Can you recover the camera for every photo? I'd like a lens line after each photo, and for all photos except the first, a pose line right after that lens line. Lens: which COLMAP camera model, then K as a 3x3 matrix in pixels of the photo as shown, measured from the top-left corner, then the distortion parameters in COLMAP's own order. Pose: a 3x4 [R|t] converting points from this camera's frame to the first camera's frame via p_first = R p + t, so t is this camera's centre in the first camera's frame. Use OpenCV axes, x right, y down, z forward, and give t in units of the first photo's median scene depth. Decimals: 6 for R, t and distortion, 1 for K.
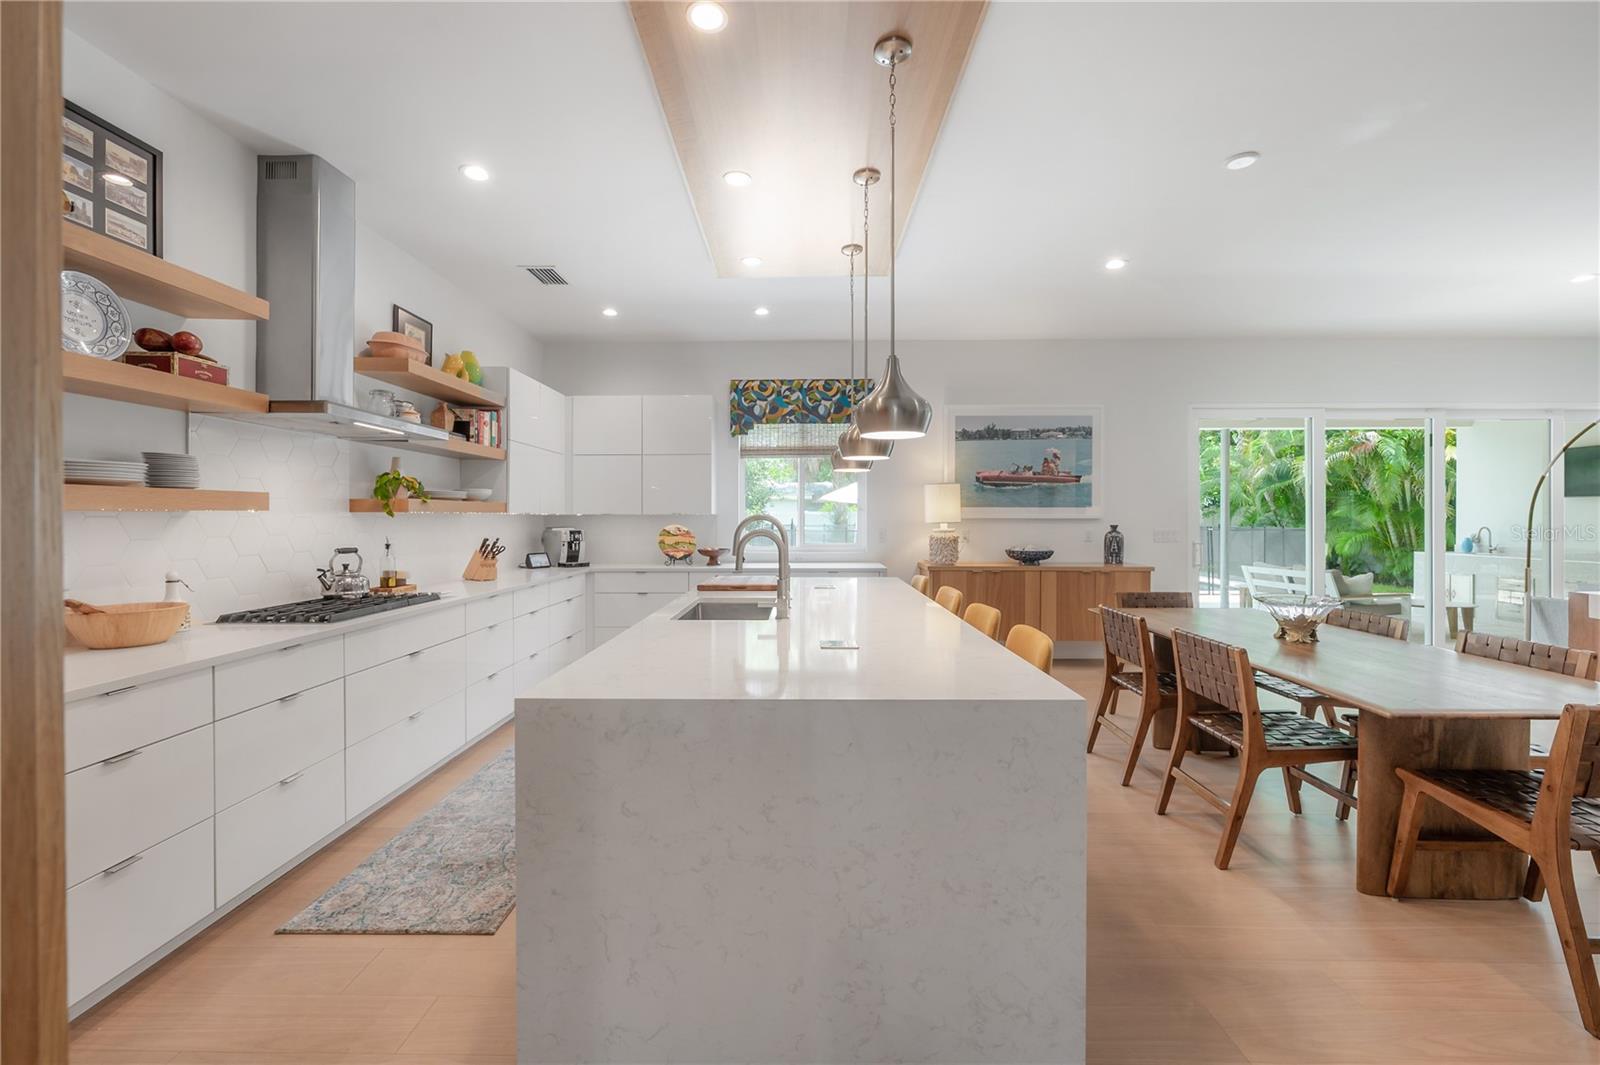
lens RADIAL K [[642.2, 0, 792.8], [0, 642.2, 520.8], [0, 0, 1]] dist [-0.007226, 0.000992]
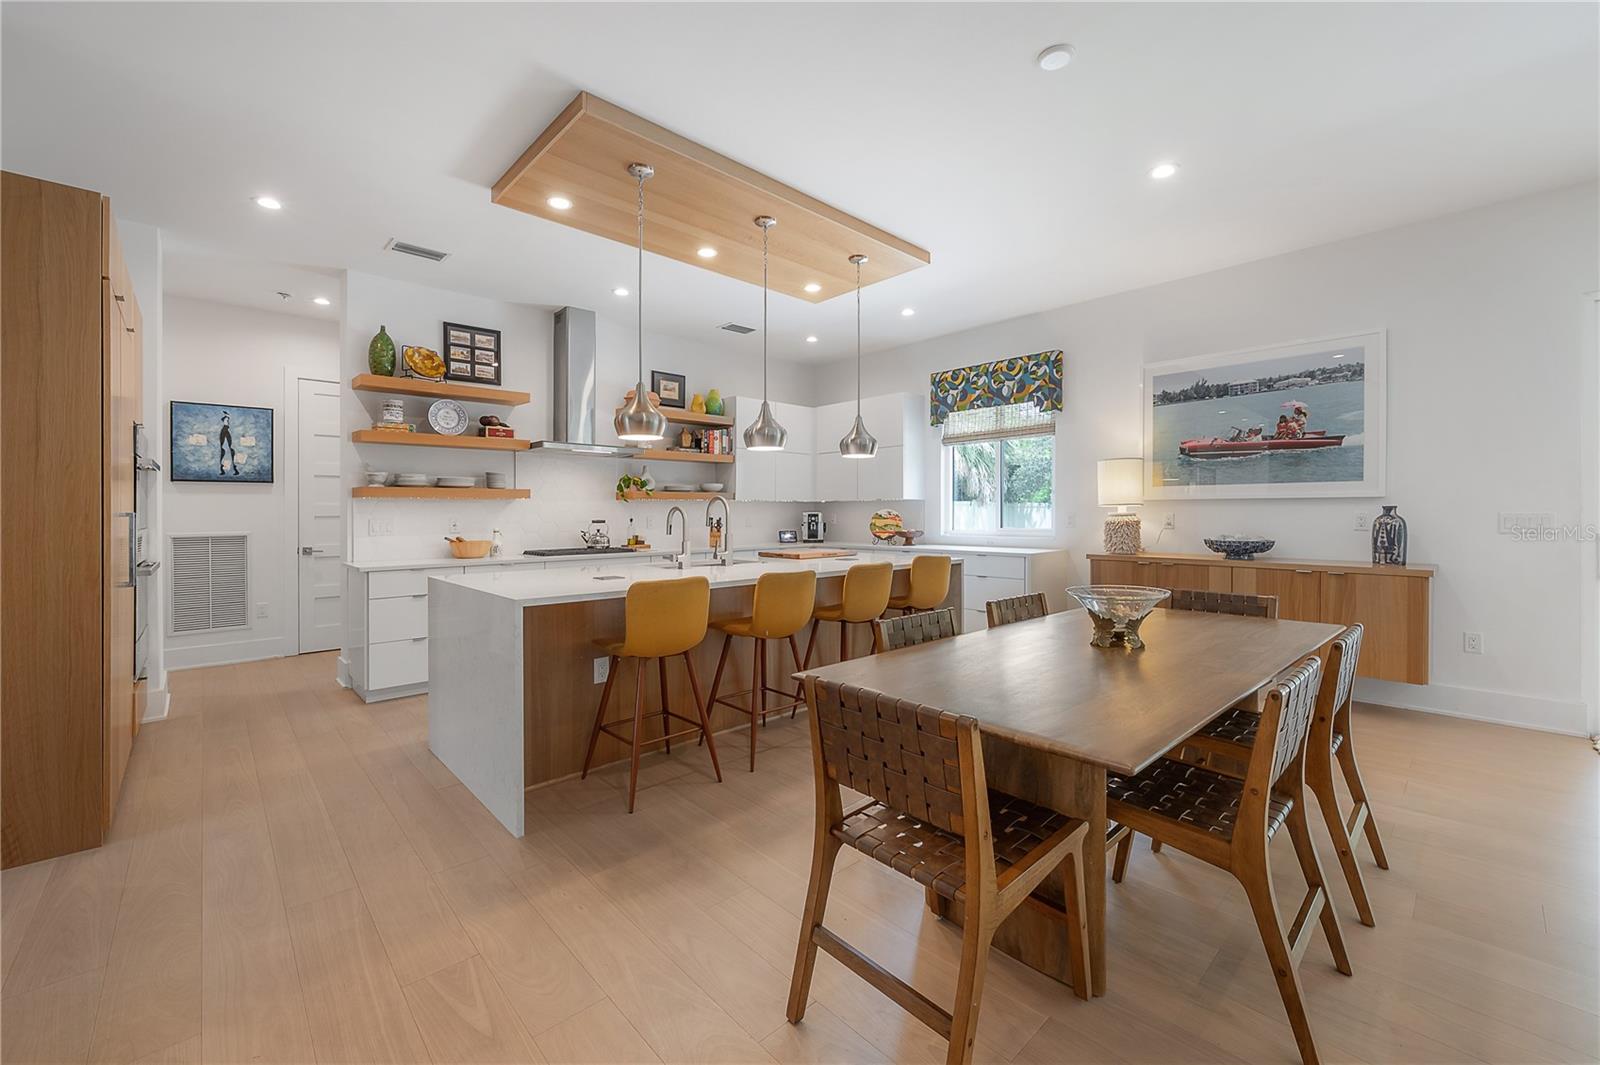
lens RADIAL K [[642.2, 0, 795.5], [0, 642.2, 514.5], [0, 0, 1]] dist [-0.007226, 0.000992]
pose [[0.698149, 0.001172, -0.715952, 0.711203], [0.000661, 0.999997, 0.002281, 0.017599], [0.715953, -0.002066, 0.698146, 0.120428]]
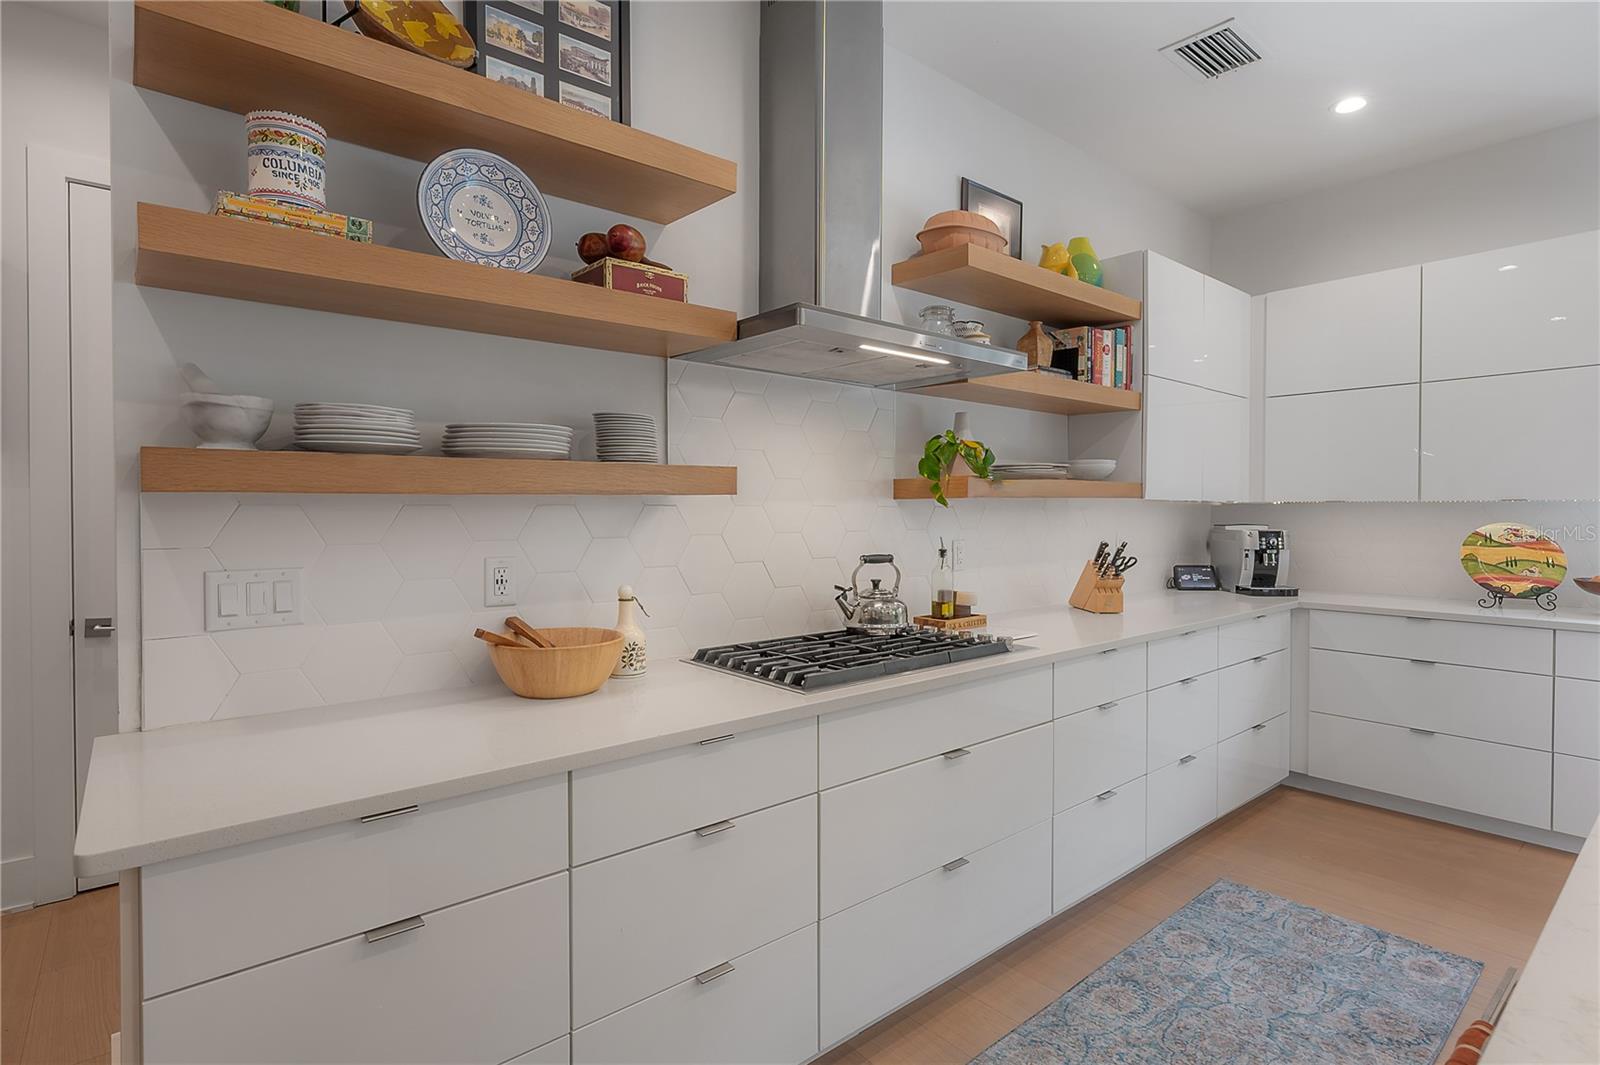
lens RADIAL K [[751.6, 0, 801.5], [0, 751.6, 515.9], [0, 0, 1]] dist [-0.006696, -0.002455]
pose [[0.639725, 0.005147, -0.768586, -0.128022], [-0.002178, 0.999986, 0.004883, 0.000022], [0.768601, -0.001450, 0.639727, 0.349821]]
